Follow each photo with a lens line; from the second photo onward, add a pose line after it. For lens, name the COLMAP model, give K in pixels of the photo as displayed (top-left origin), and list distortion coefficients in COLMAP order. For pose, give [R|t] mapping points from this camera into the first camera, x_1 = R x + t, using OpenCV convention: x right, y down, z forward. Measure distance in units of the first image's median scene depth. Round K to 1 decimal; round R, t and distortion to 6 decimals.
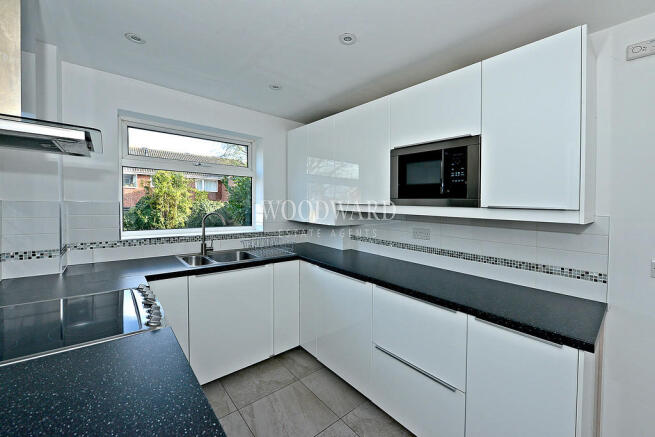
lens RADIAL K [[263.6, 0, 330.4], [0, 263.6, 209.1], [0, 0, 1]] dist [0.000314, 0.000067]
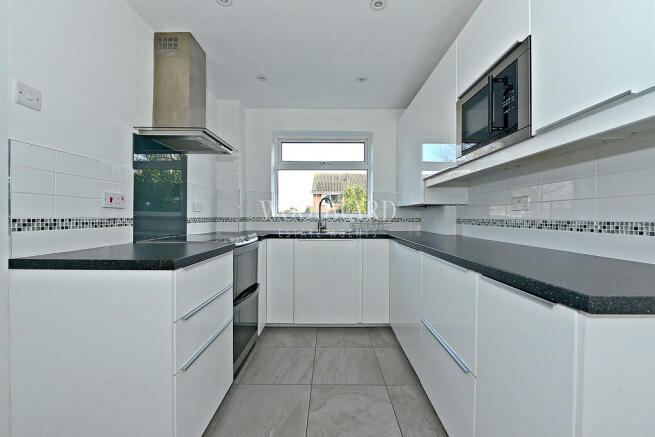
lens RADIAL K [[263.6, 0, 325.5], [0, 263.6, 219.5], [0, 0, 1]] dist [0.000314, 0.000067]
pose [[0.752077, -0.005334, -0.659053, 0.438099], [-0.011594, 0.999705, -0.021321, 0.167315], [0.658973, 0.023676, 0.751794, 0.080298]]
